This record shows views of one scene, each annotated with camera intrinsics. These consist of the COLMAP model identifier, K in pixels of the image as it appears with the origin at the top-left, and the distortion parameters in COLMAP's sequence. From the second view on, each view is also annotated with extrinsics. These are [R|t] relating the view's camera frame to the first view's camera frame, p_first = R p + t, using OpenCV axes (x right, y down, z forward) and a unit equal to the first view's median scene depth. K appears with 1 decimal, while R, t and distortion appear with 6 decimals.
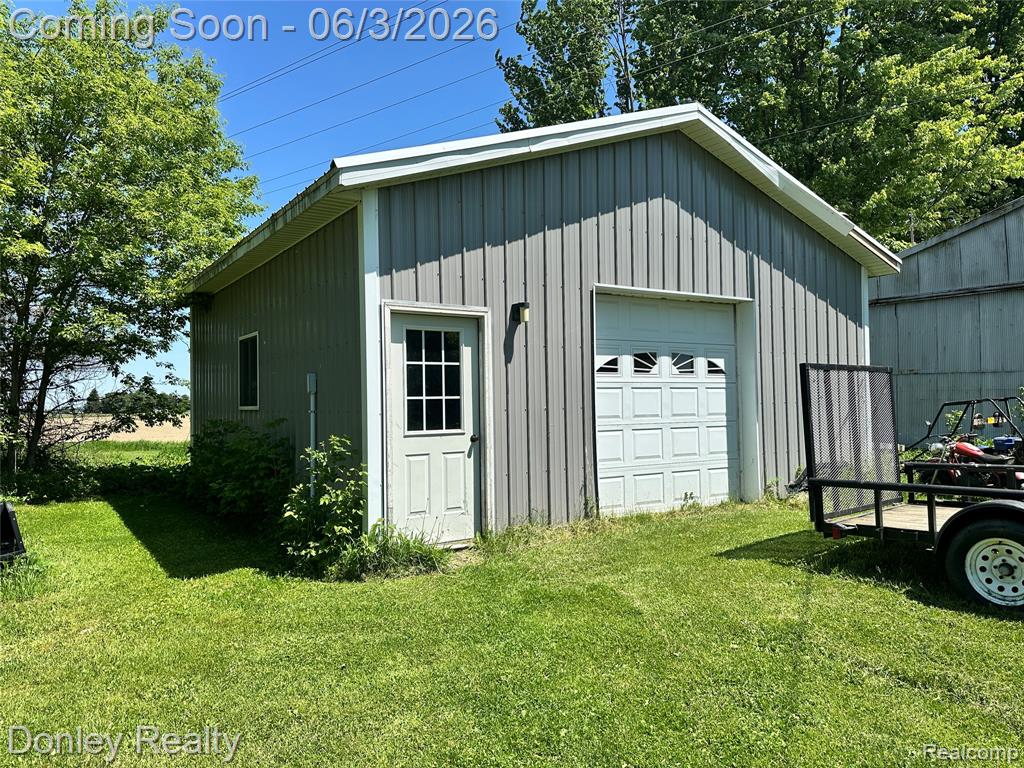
lens RADIAL K [[705.9, 0, 512.0], [0, 705.9, 384.0], [0, 0, 1]] dist [0.118874, -0.068805]
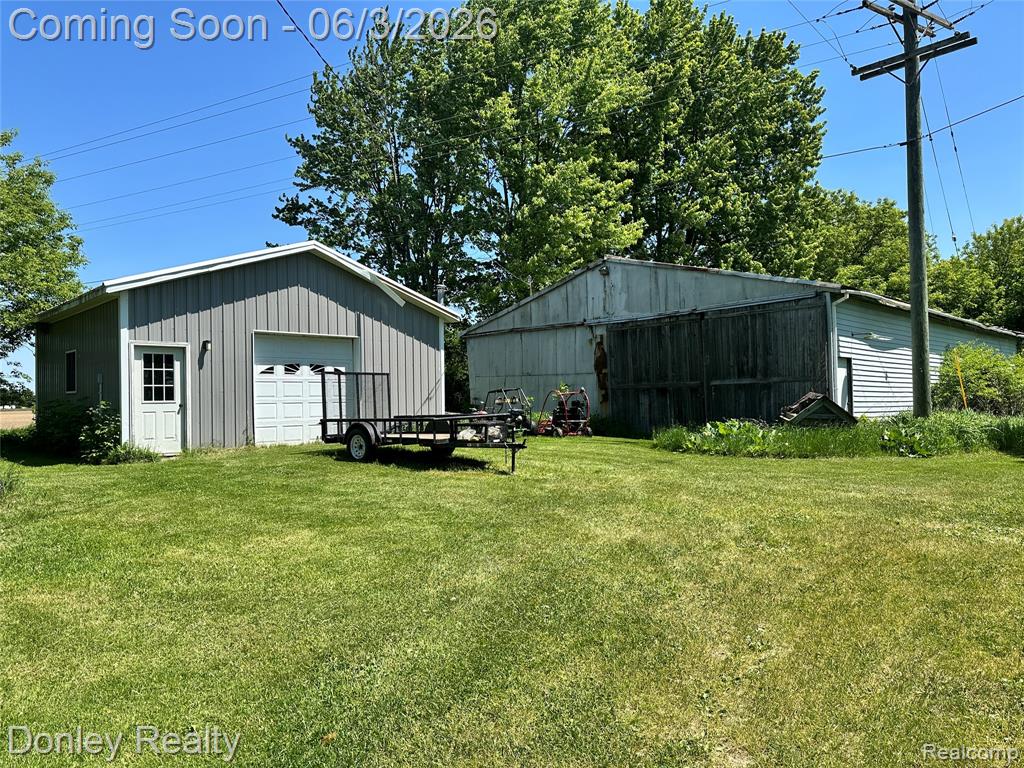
lens RADIAL K [[708.9, 0, 512.0], [0, 708.9, 384.0], [0, 0, 1]] dist [0.054156, -0.067781]
pose [[0.985770, 0.004965, 0.168028, 0.560828], [-0.005557, 0.999980, 0.003054, 0.002127], [-0.168009, -0.003944, 0.985778, -1.267379]]
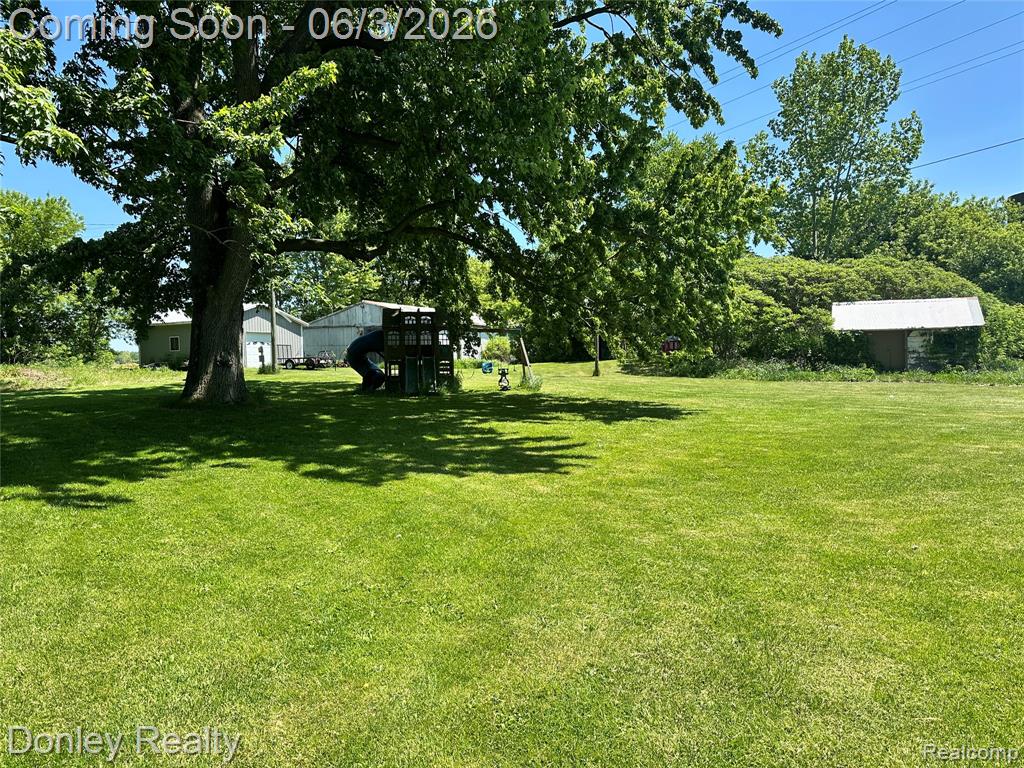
lens RADIAL K [[708.9, 0, 512.0], [0, 708.9, 384.0], [0, 0, 1]] dist [0.054156, -0.067781]
pose [[0.889181, -0.012598, 0.457383, -0.782870], [-0.009503, 0.998897, 0.045987, 0.017242], [-0.457457, -0.045237, 0.888080, -6.517413]]
